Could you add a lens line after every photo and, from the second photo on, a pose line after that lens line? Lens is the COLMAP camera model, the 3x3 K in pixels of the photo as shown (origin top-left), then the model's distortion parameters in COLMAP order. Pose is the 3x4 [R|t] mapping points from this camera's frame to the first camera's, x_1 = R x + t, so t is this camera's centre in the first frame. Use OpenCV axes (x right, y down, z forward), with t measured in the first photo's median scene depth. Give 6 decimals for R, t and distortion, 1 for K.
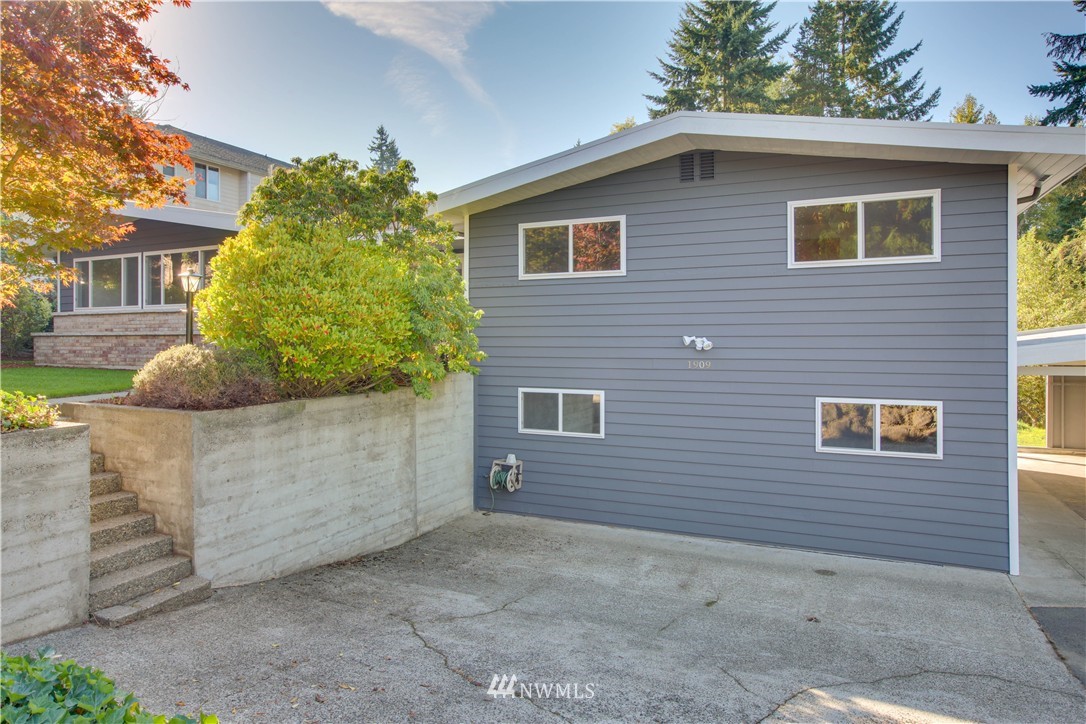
lens RADIAL K [[635.2, 0, 561.8], [0, 635.2, 338.9], [0, 0, 1]] dist [-0.035734, 0.036028]
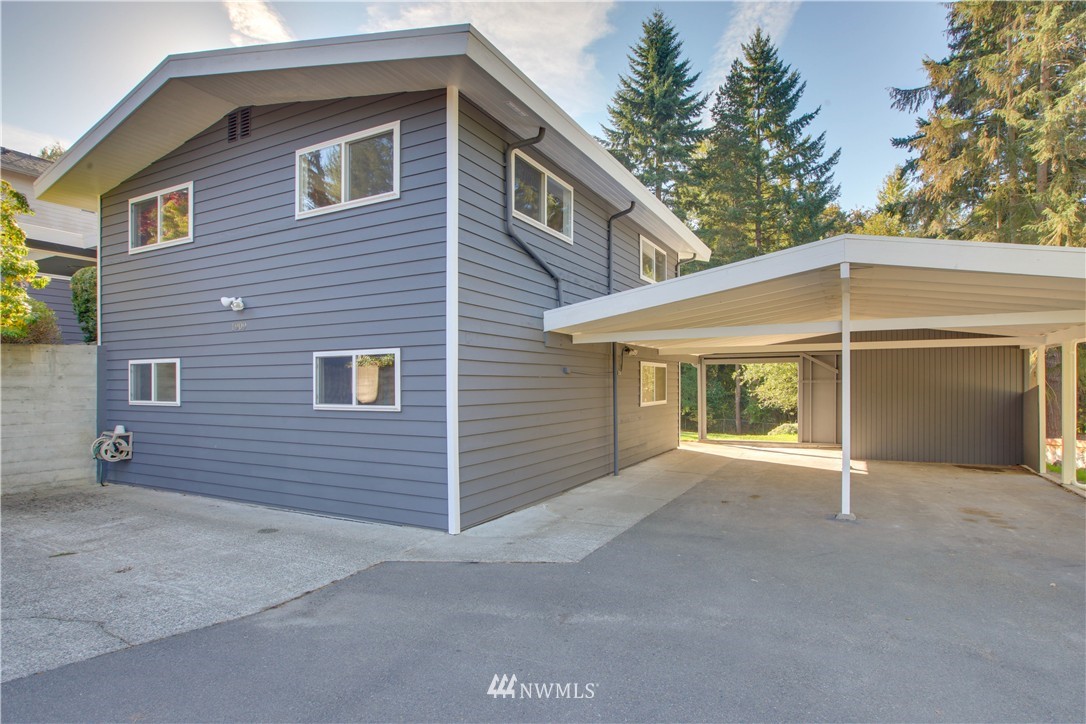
lens RADIAL K [[538.4, 0, 591.1], [0, 538.4, 385.2], [0, 0, 1]] dist [-0.053917, 0.025693]
pose [[0.999977, -0.000821, -0.006760, 0.445814], [0.000855, 0.999987, 0.004939, 0.074540], [0.006756, -0.004944, 0.999965, 0.108682]]
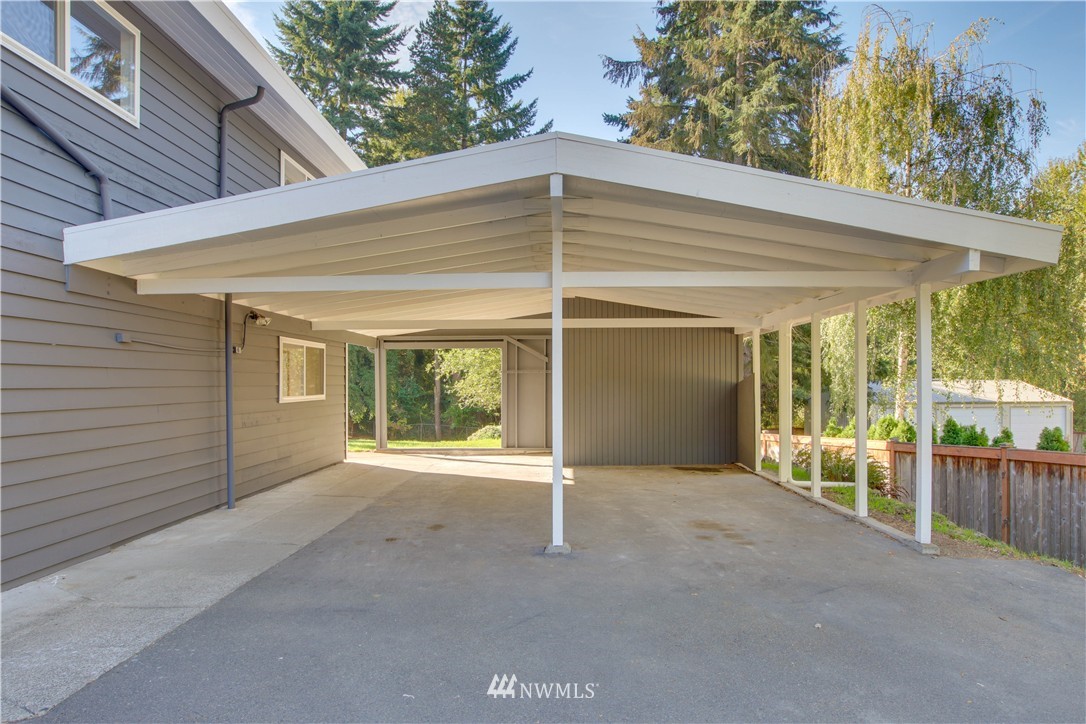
lens RADIAL K [[631.3, 0, 543.8], [0, 631.3, 383.4], [0, 0, 1]] dist [-0.066145, 0.048186]
pose [[0.913108, 0.001132, 0.407717, 0.495173], [-0.001559, 0.999999, 0.000714, 0.088486], [-0.407716, -0.001288, 0.913108, 0.214758]]
